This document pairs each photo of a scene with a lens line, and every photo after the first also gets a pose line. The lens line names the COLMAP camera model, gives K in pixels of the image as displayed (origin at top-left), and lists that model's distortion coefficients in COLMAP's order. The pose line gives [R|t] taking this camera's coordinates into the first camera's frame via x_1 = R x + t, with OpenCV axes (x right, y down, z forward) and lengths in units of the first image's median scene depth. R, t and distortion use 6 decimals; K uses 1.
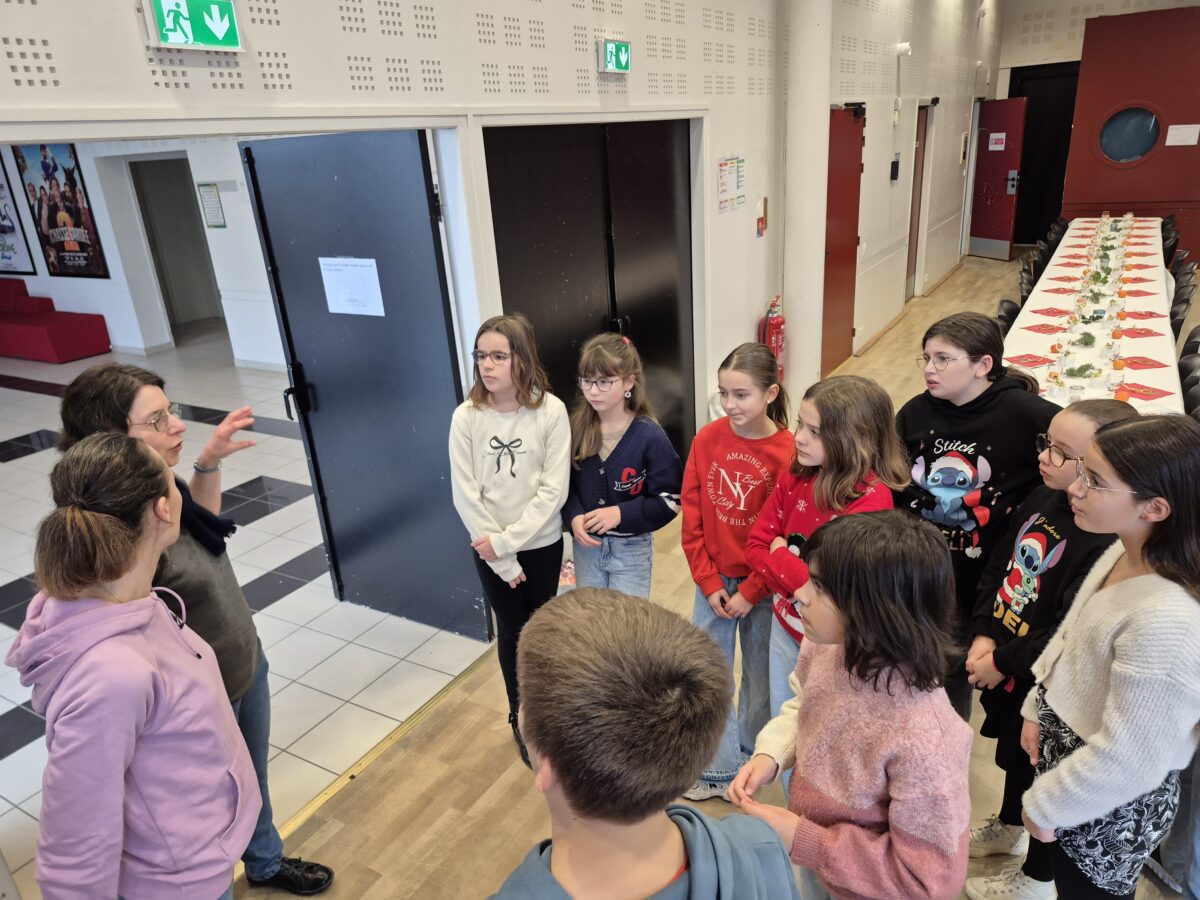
lens RADIAL K [[854.8, 0, 598.6], [0, 854.8, 476.9], [0, 0, 1]] dist [0.032207, -0.008306]
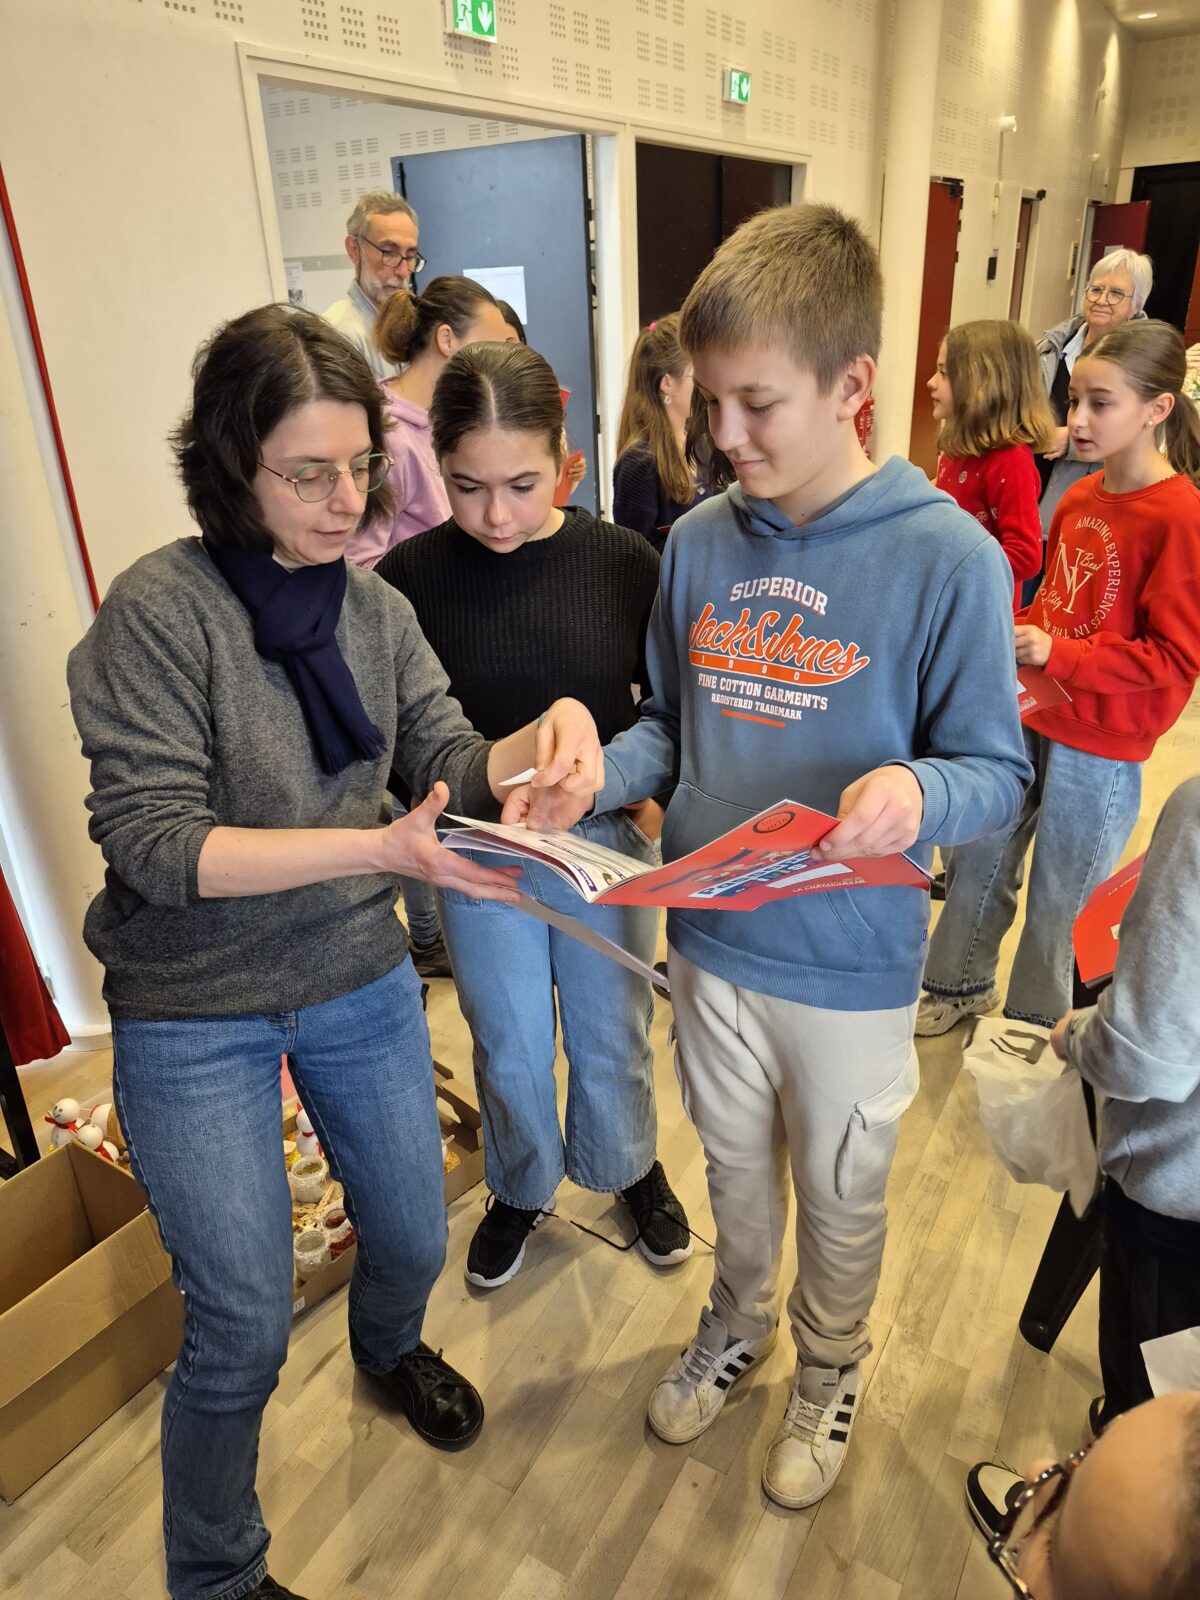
lens RADIAL K [[1139.8, 0, 583.4], [0, 1139.8, 801.0], [0, 0, 1]] dist [0.032207, -0.008306]
pose [[0.999750, 0.020239, 0.009536, -0.076307], [-0.020666, 0.998682, 0.046989, 0.146787], [-0.008573, -0.047174, 0.998850, -0.203208]]
